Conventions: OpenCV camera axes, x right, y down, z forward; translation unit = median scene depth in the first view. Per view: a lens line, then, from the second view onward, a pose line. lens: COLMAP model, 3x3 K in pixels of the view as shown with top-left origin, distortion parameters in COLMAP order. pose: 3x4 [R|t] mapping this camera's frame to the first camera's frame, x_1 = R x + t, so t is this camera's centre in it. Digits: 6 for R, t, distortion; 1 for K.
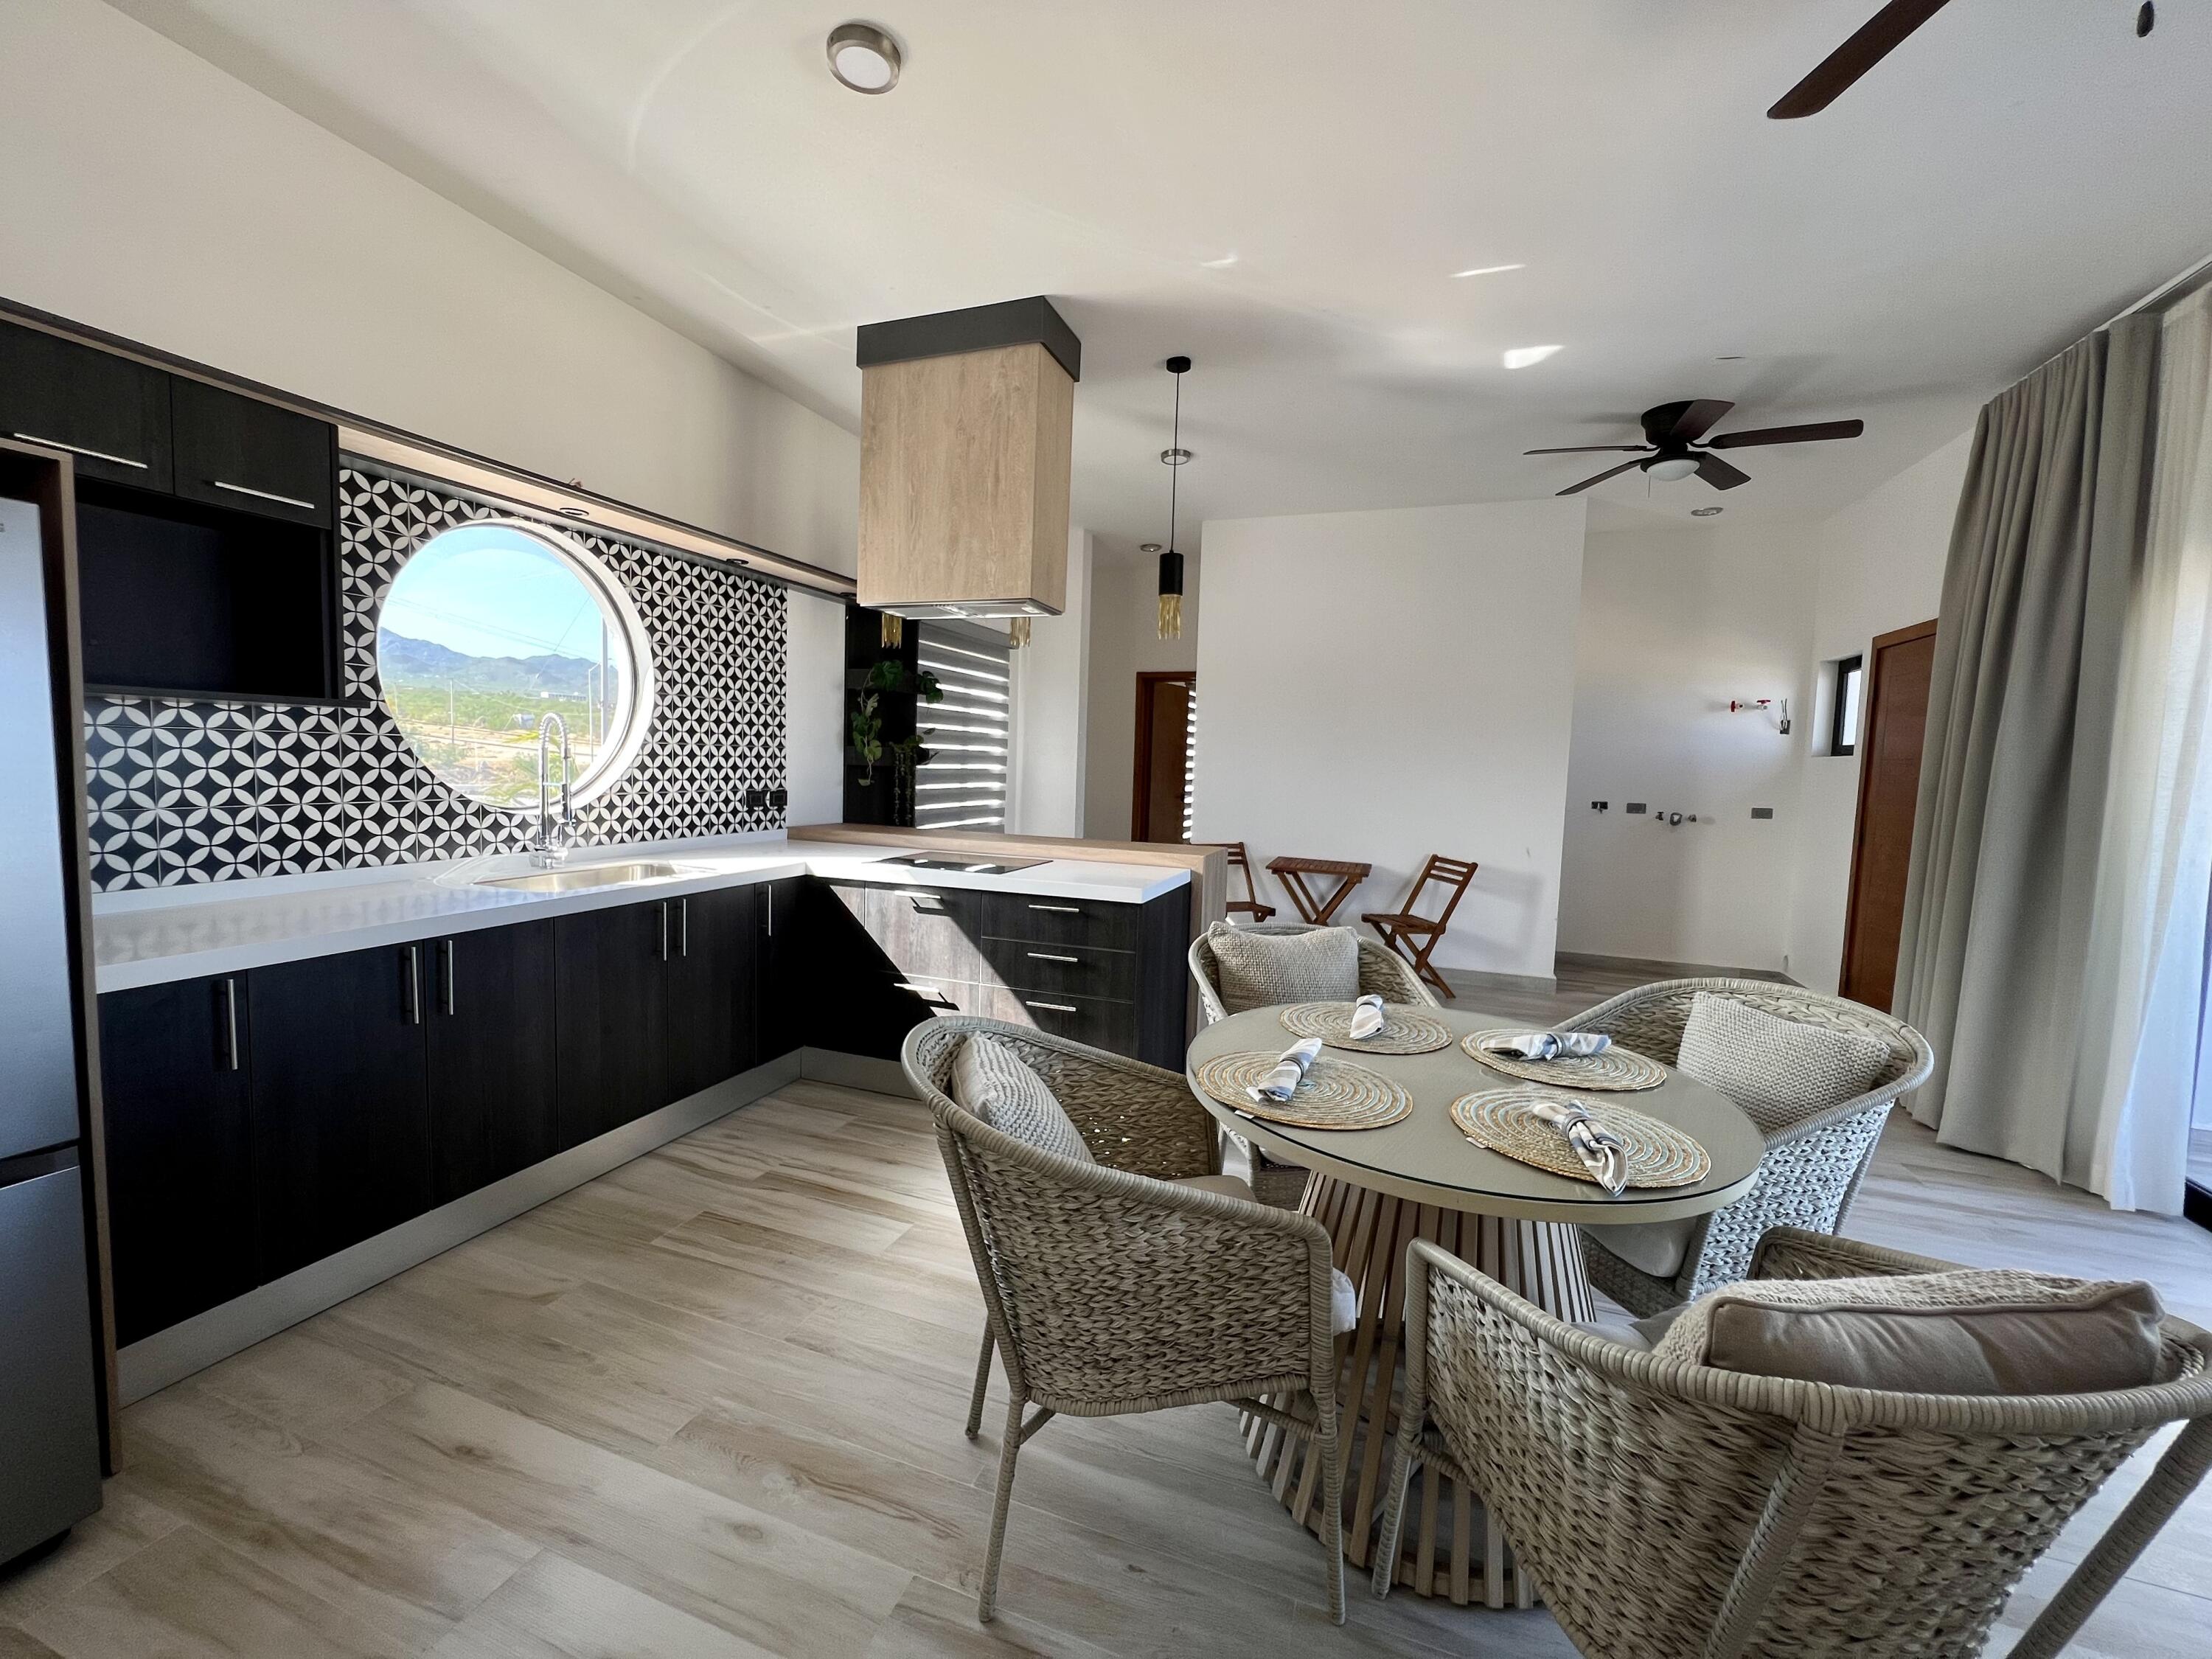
lens RADIAL K [[888.9, 0, 1099.9], [0, 888.9, 827.2], [0, 0, 1]] dist [-0.006656, 0.001817]
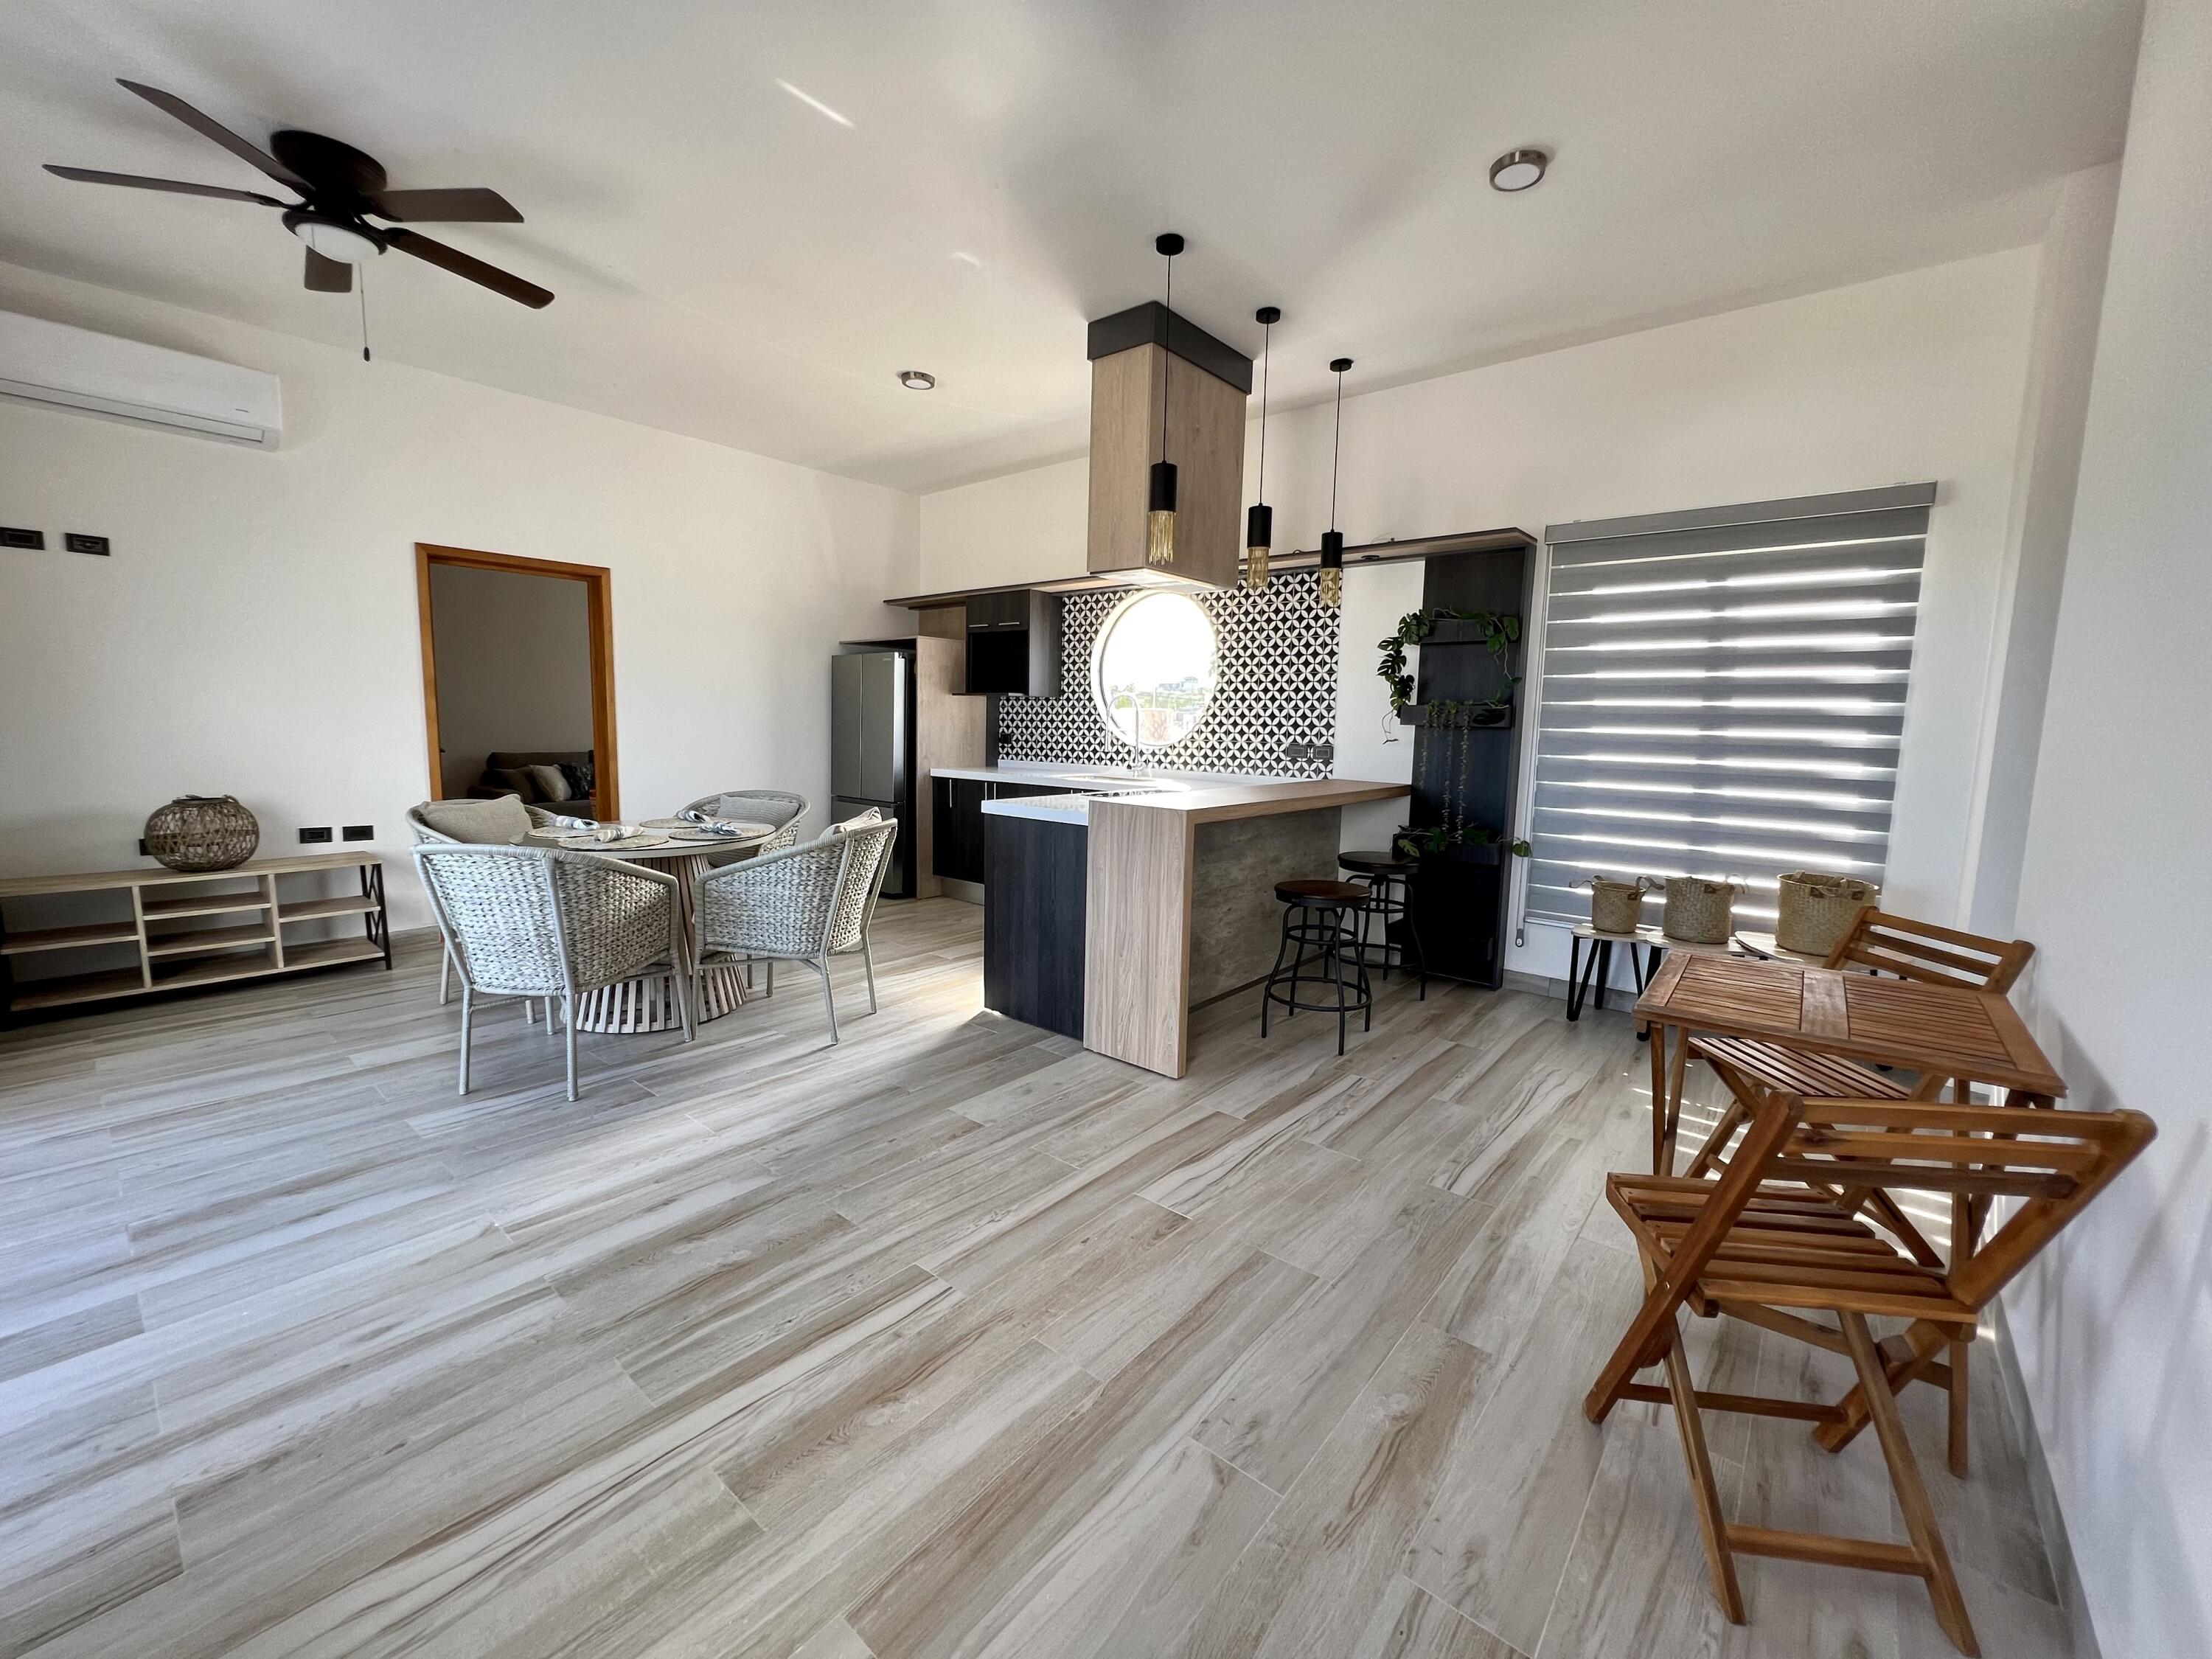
lens RADIAL K [[888.9, 0, 1096.3], [0, 888.9, 831.6], [0, 0, 1]] dist [-0.006656, 0.001817]
pose [[-0.339056, 0.079450, -0.937405, 1.057112], [-0.103317, 0.987256, 0.121045, -0.051156], [0.935076, 0.137891, -0.326526, 1.400429]]
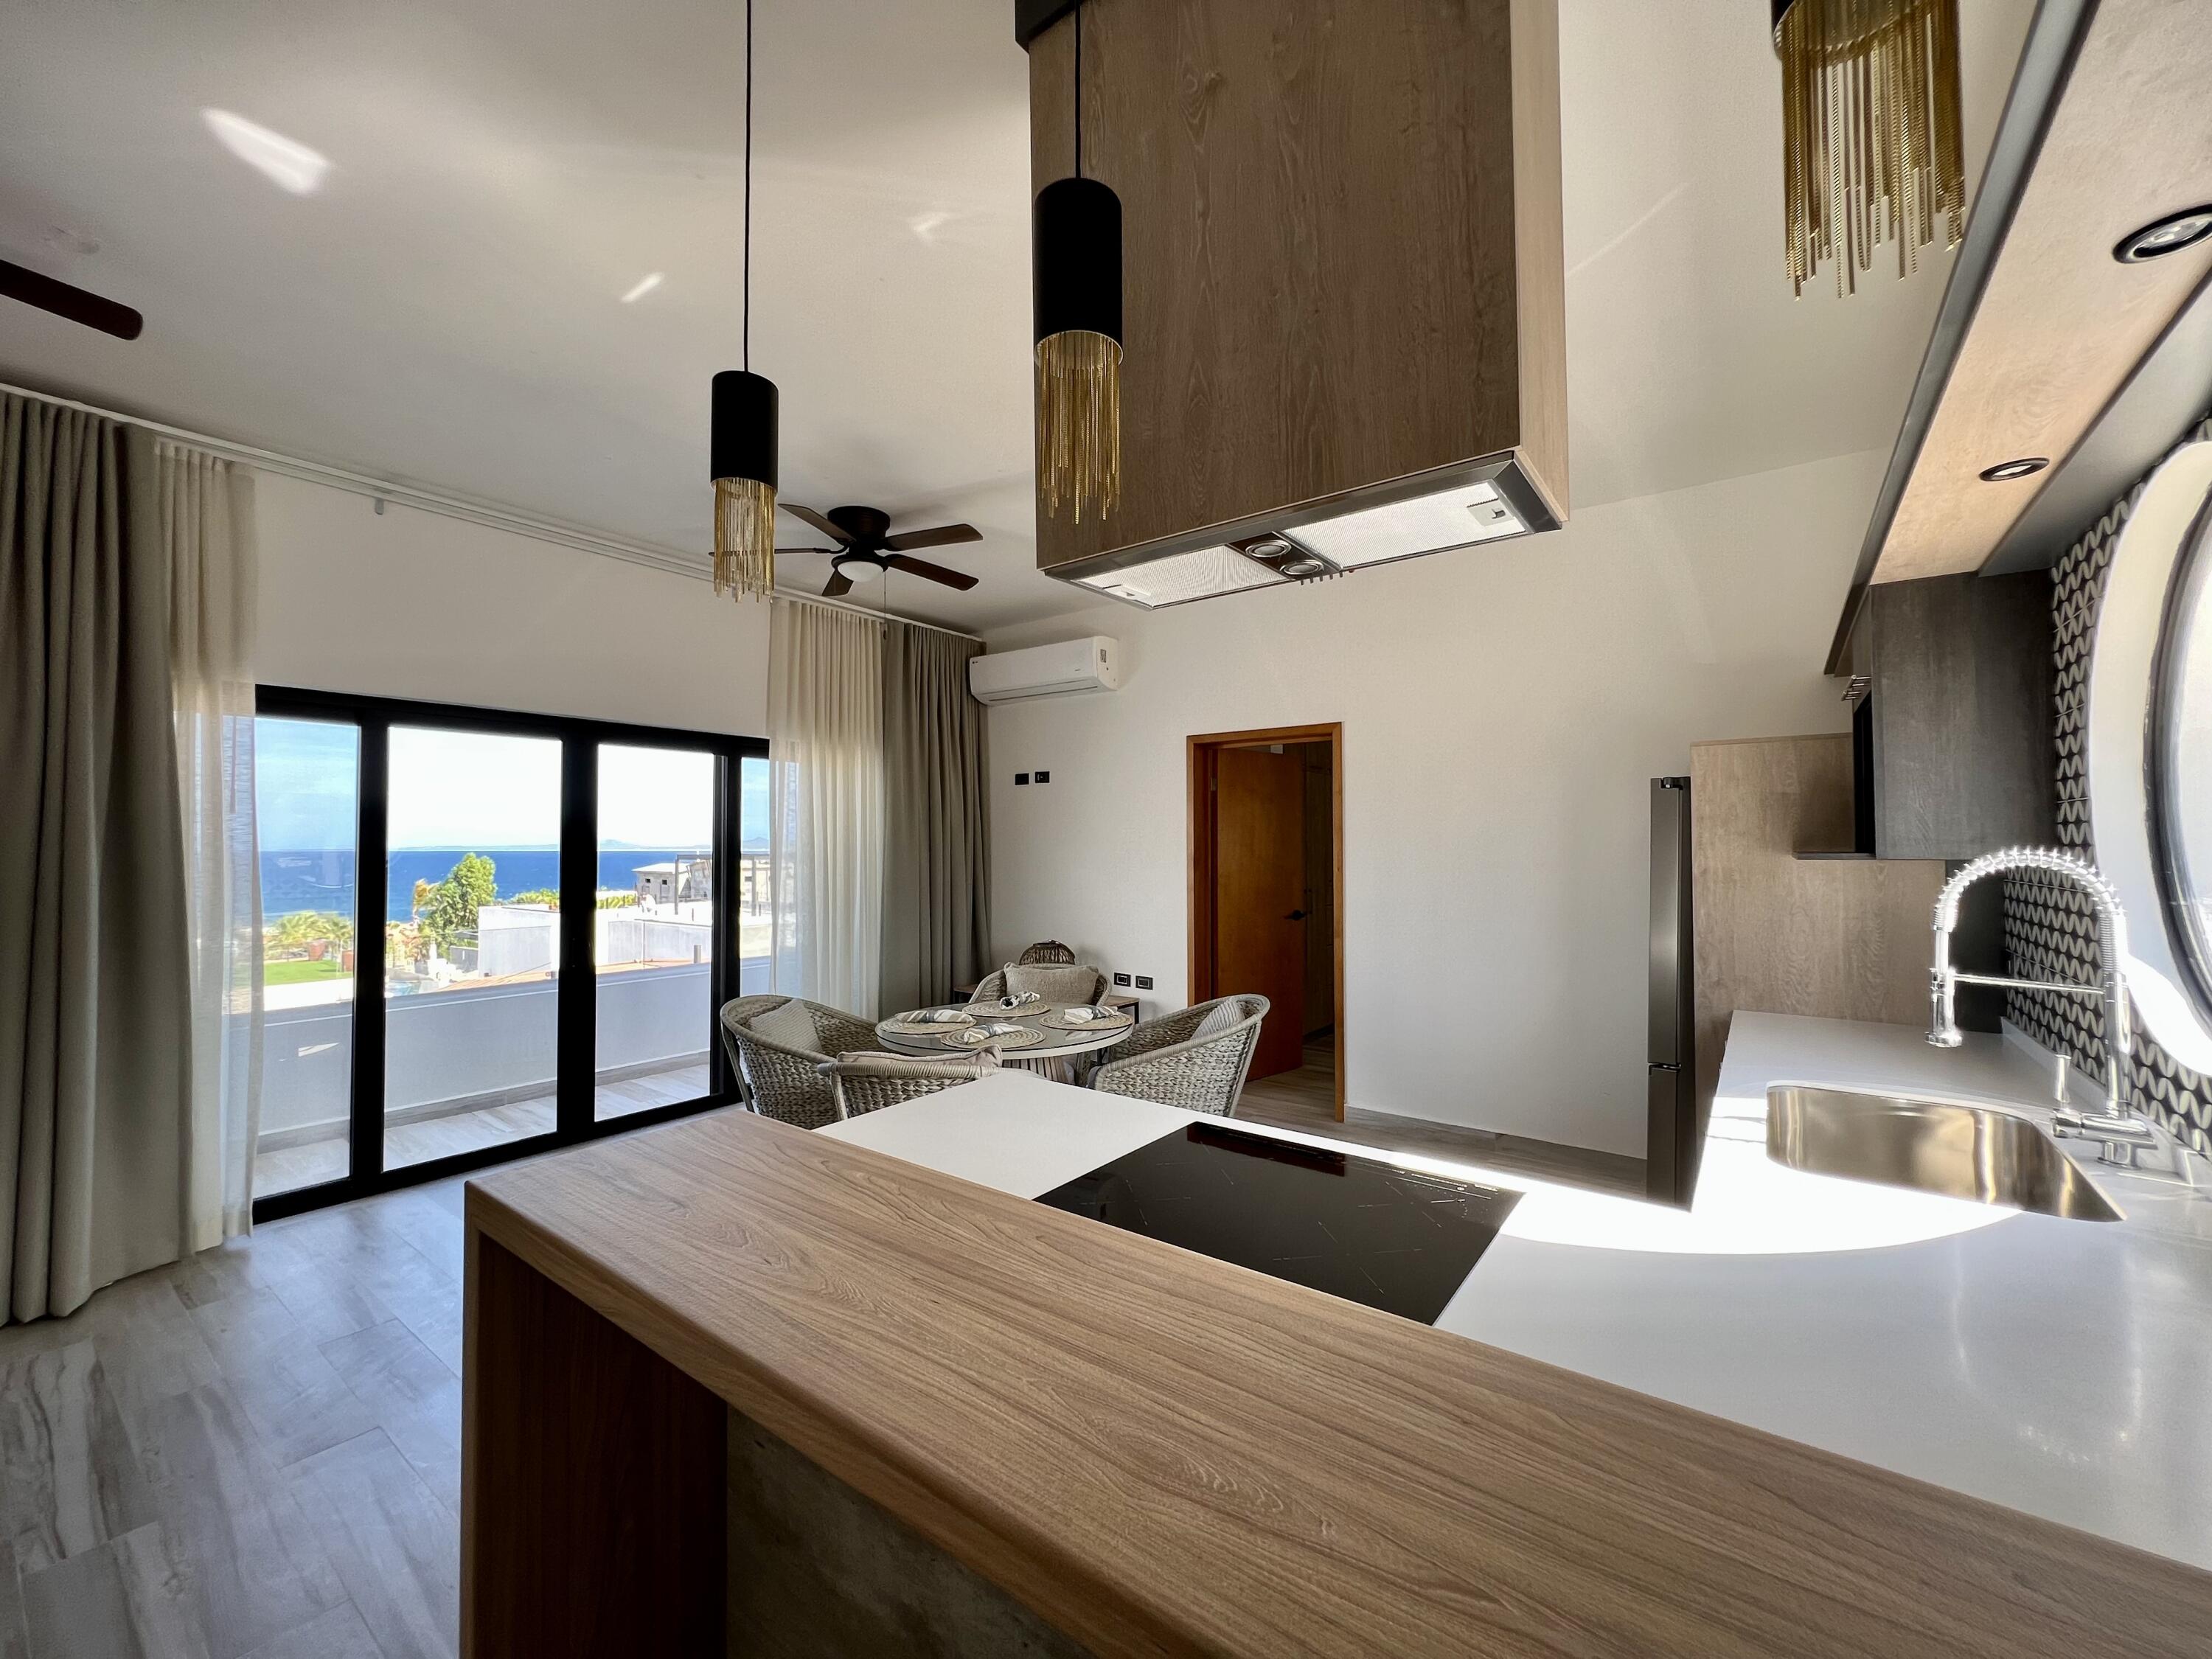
lens RADIAL K [[888.9, 0, 1099.3], [0, 888.9, 829.3], [0, 0, 1]] dist [-0.006656, 0.001817]
pose [[-0.957084, -0.023873, 0.288827, -0.201004], [-0.005426, 0.997903, 0.064500, -0.152564], [-0.289761, 0.060165, -0.955206, 1.465527]]
